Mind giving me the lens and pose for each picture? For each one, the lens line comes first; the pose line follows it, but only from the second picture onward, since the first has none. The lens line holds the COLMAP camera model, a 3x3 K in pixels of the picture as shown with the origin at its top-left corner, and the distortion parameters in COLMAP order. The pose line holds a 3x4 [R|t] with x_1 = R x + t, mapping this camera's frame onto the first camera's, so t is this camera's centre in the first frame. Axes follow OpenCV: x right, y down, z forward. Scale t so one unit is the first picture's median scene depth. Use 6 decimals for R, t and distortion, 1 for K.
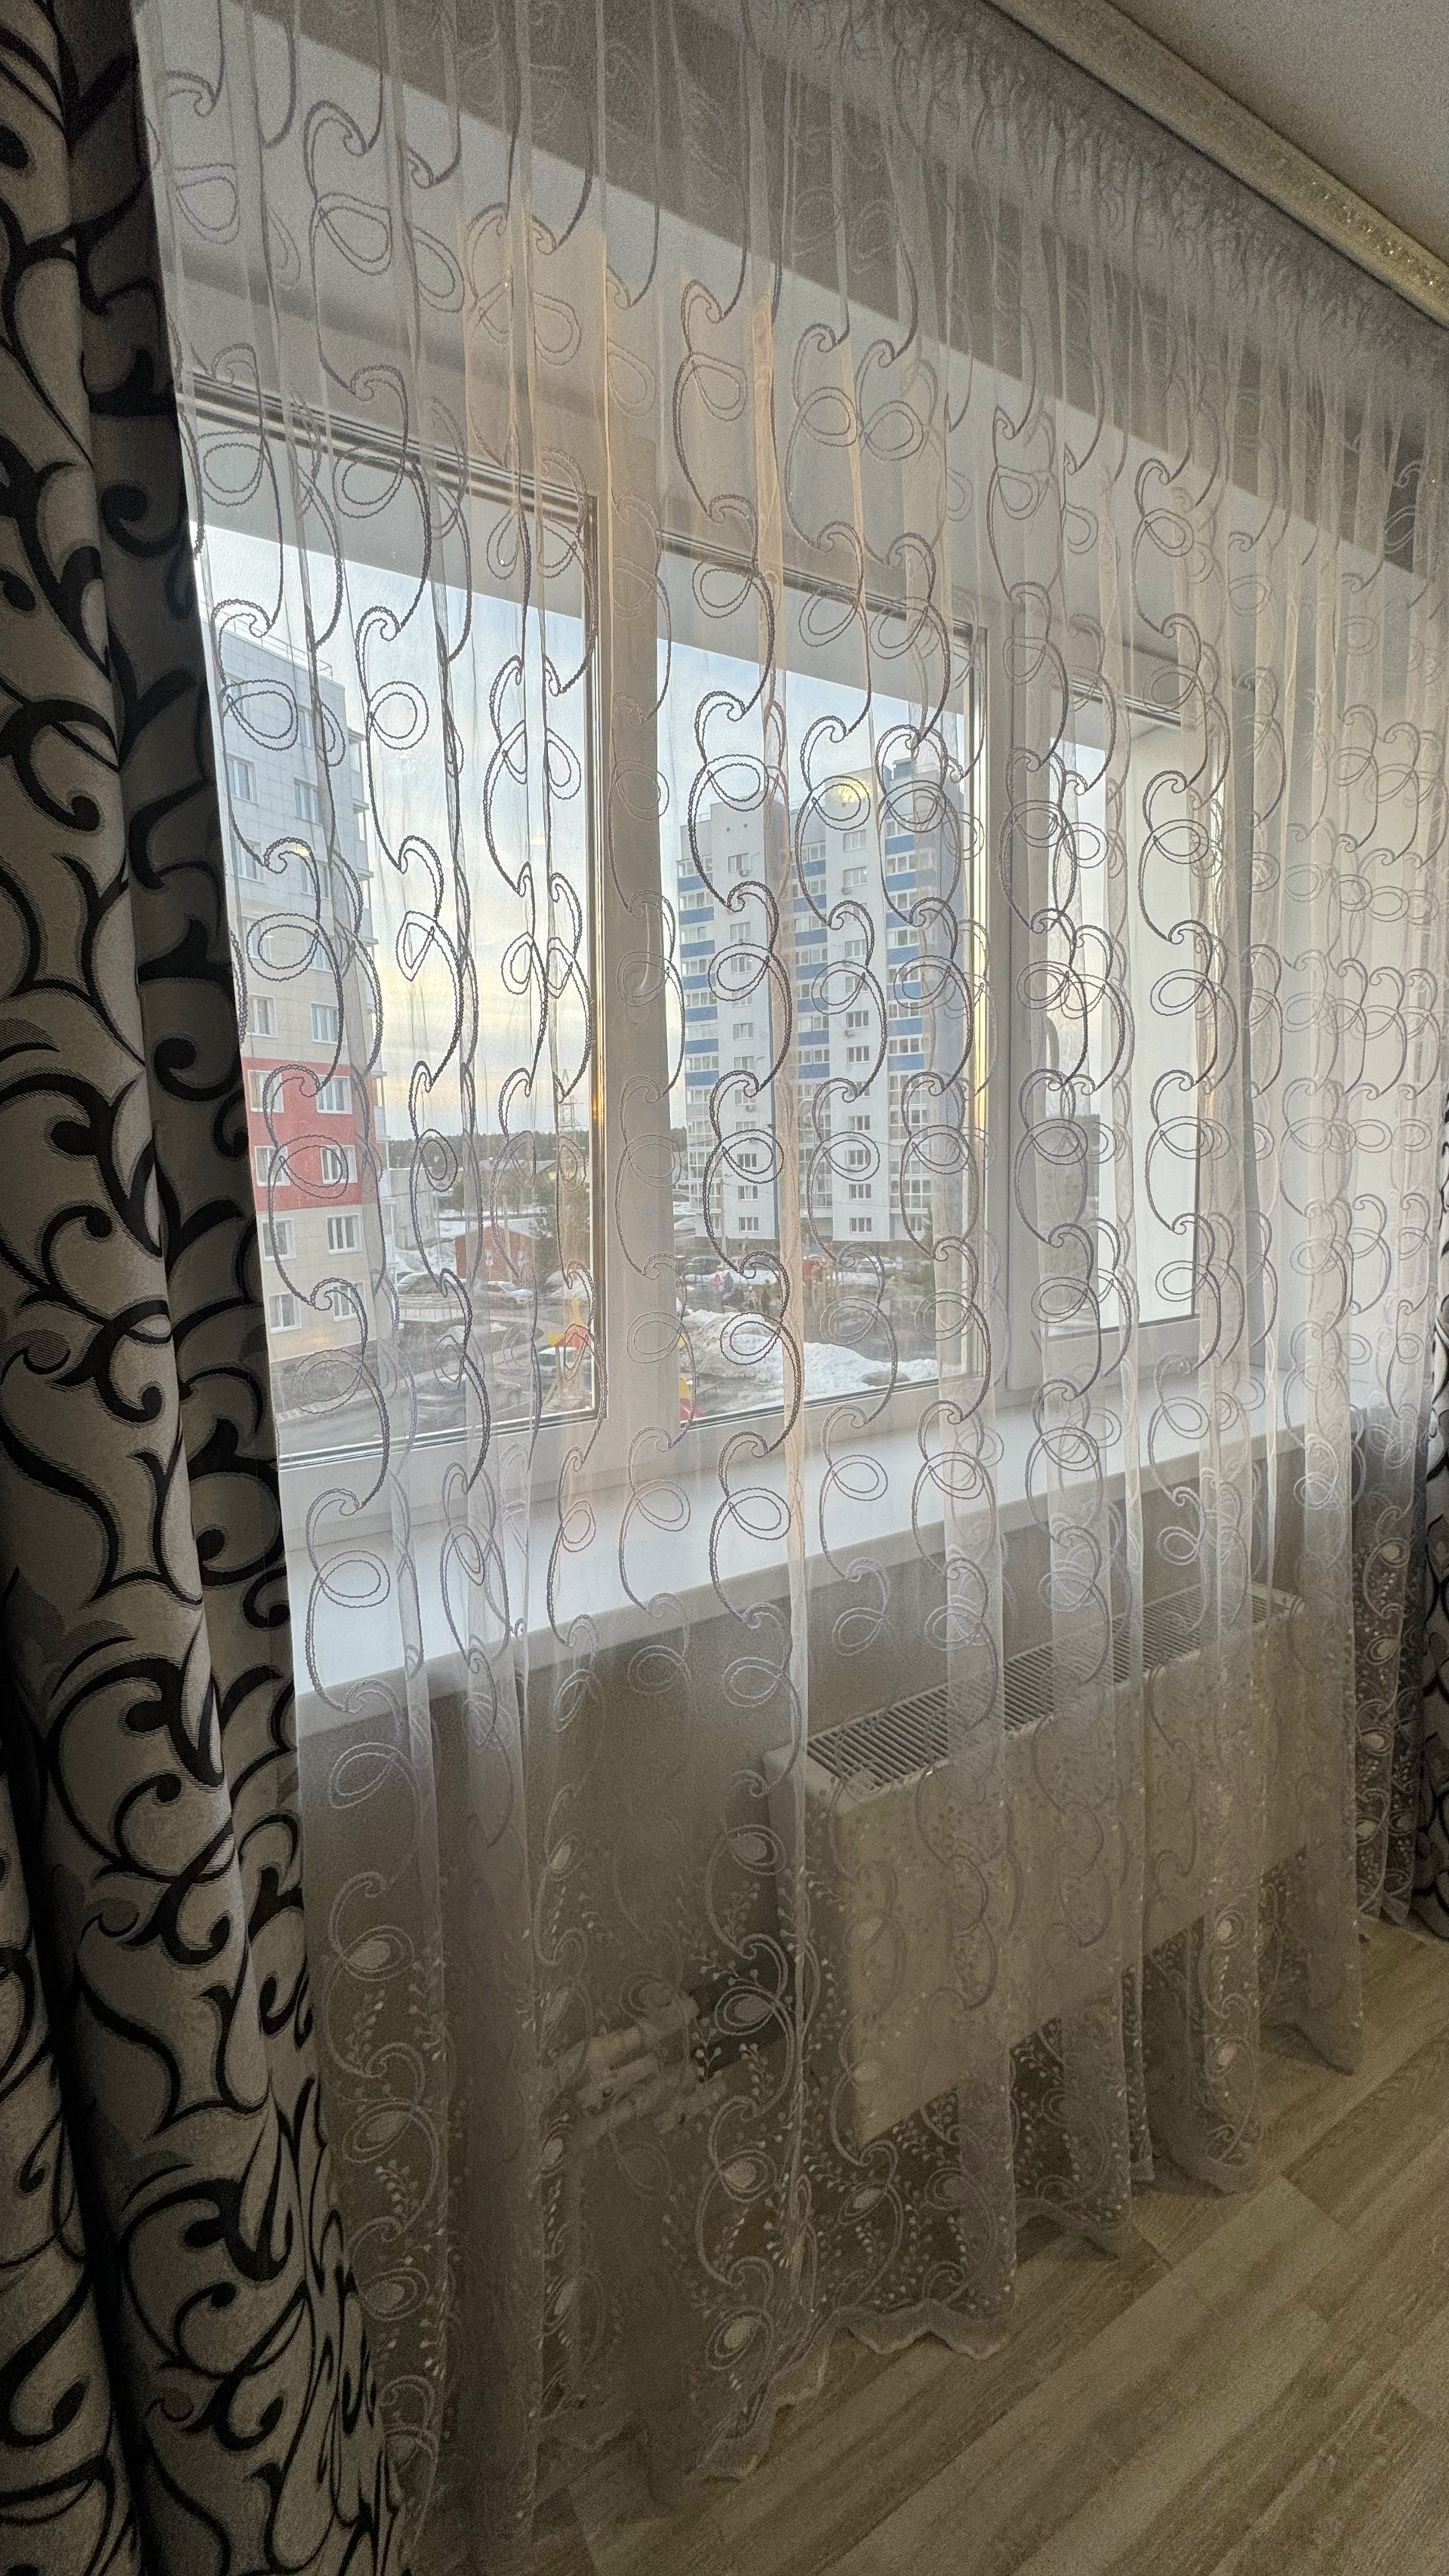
lens RADIAL K [[1028.6, 0, 724.4], [0, 1028.6, 1280.9], [0, 0, 1]] dist [0.000078, 0.000103]
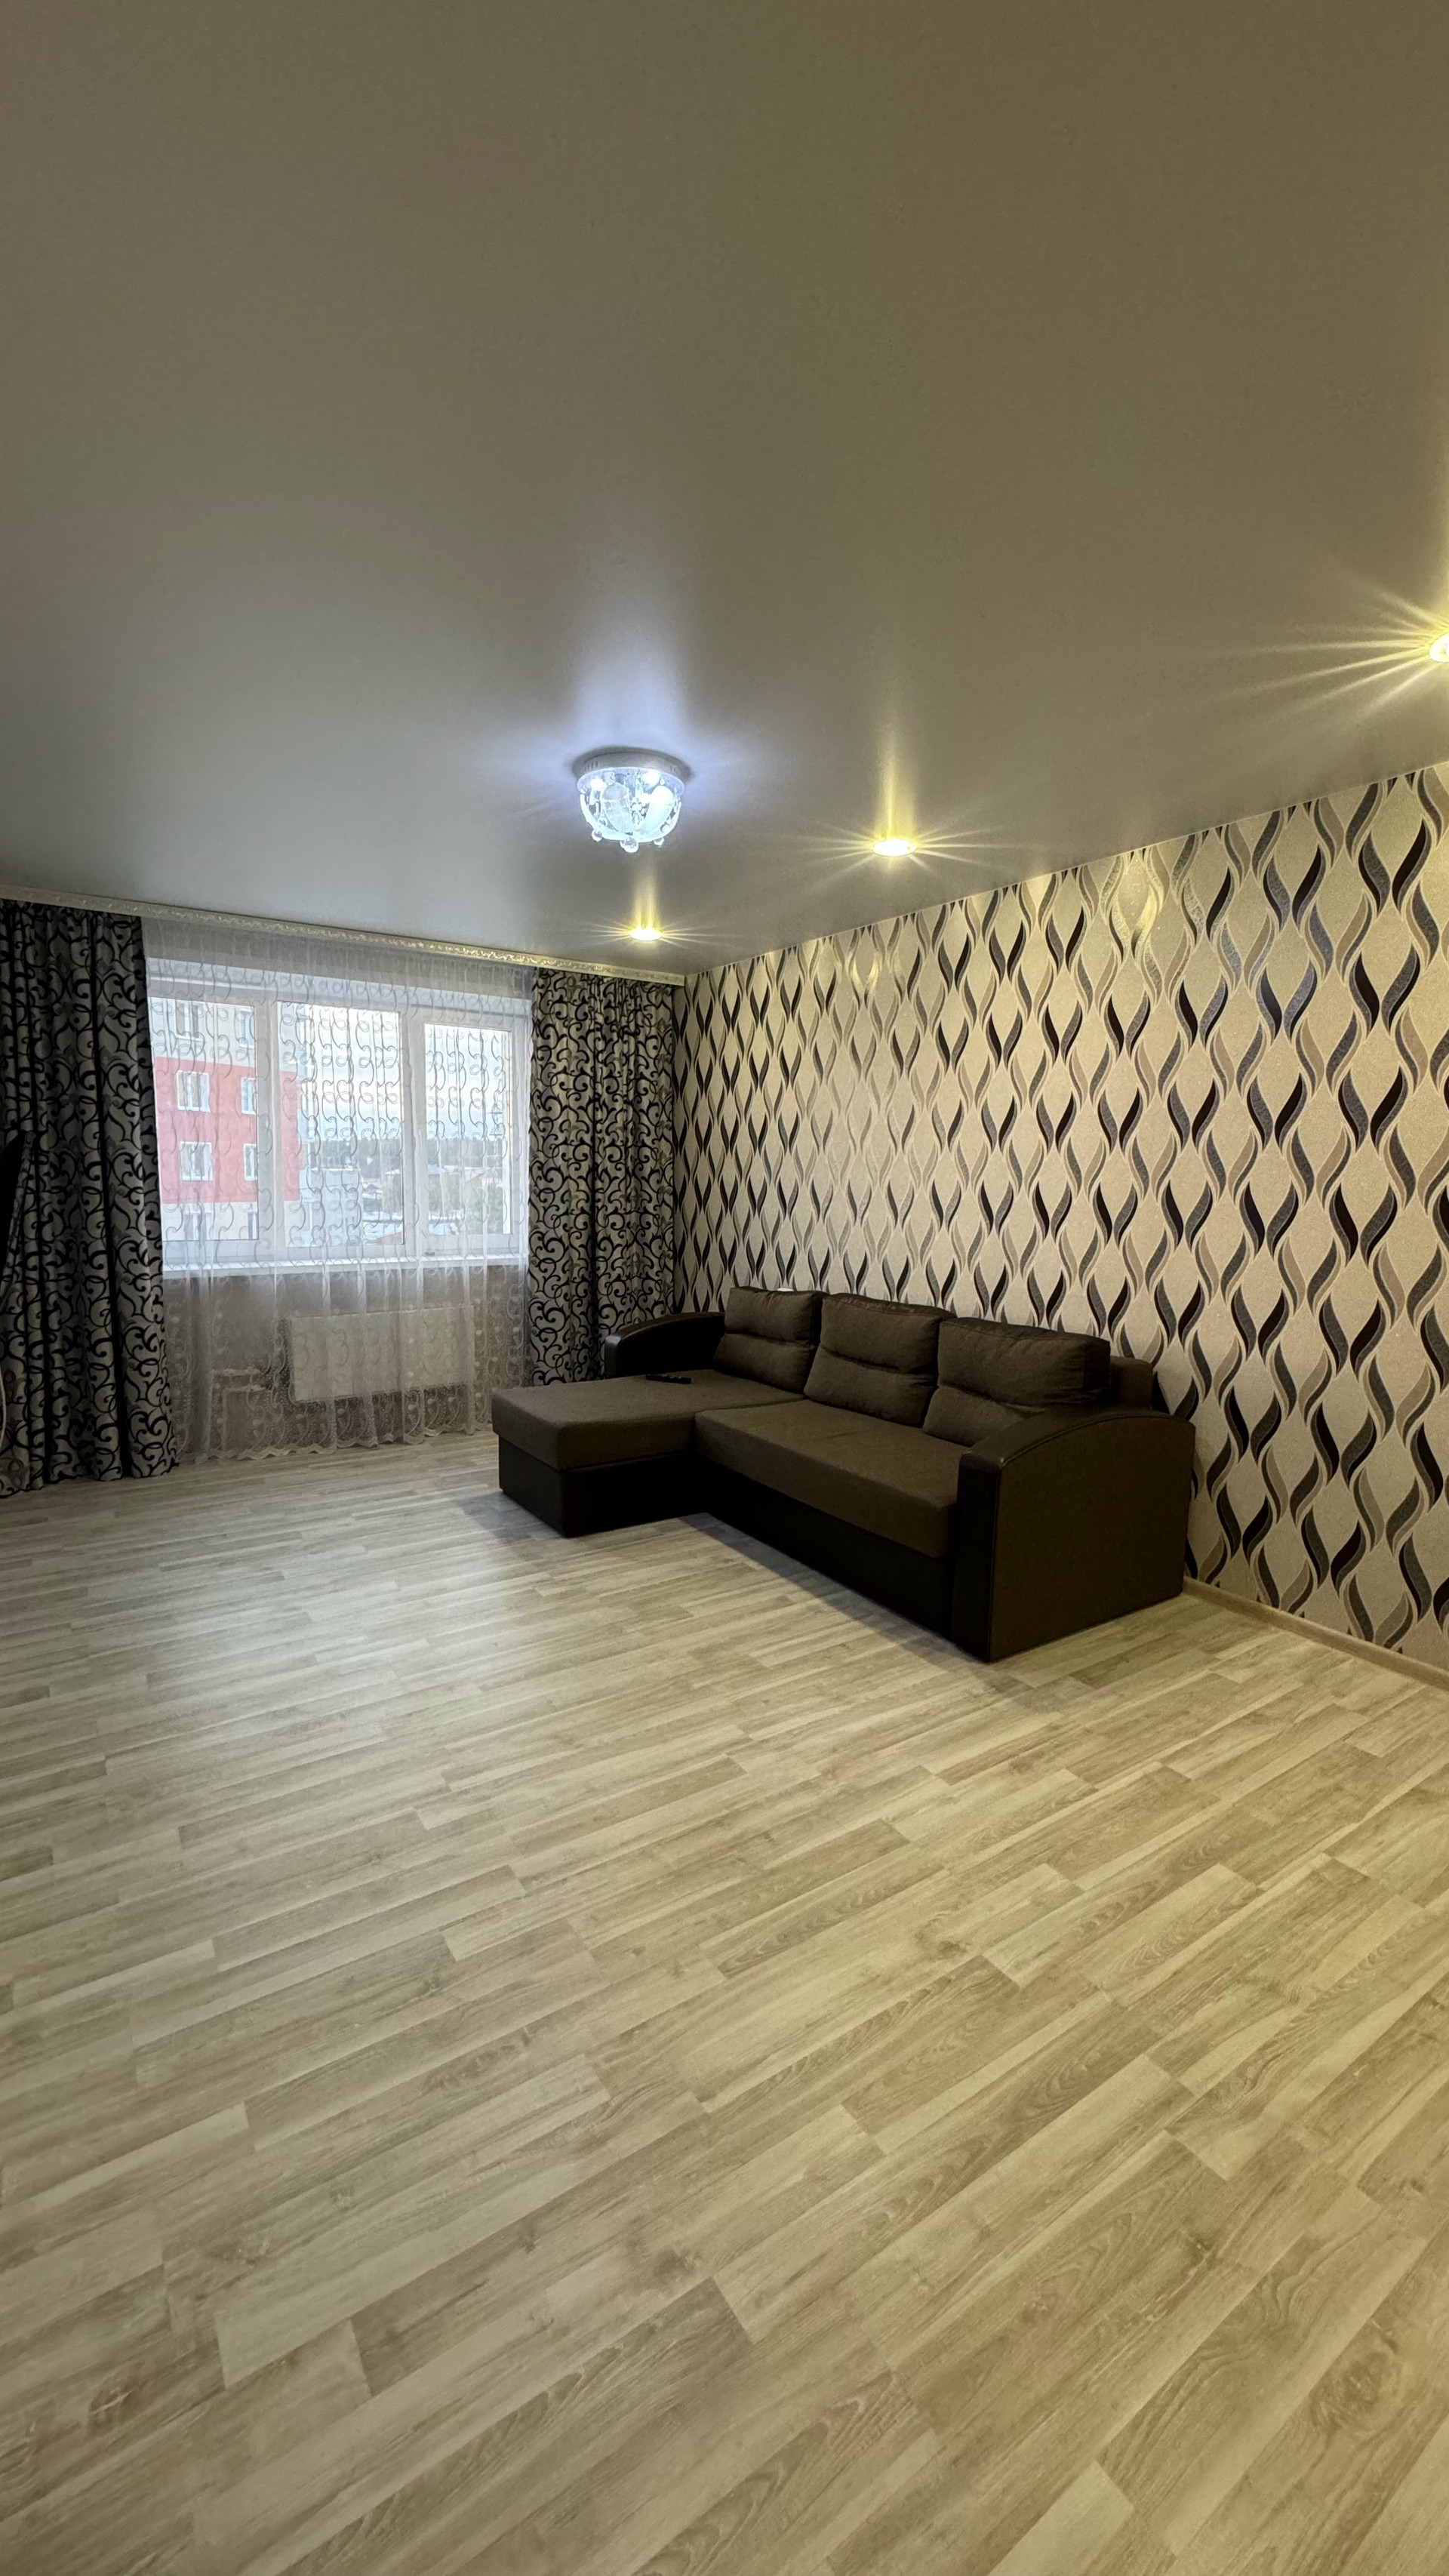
lens RADIAL K [[1028.6, 0, 723.1], [0, 1028.6, 1288.0], [0, 0, 1]] dist [0.000078, 0.000103]
pose [[0.998170, 0.038019, 0.047029, 2.209364], [-0.037677, 0.999257, -0.008151, 0.444076], [-0.047304, 0.006365, 0.998860, -4.413711]]
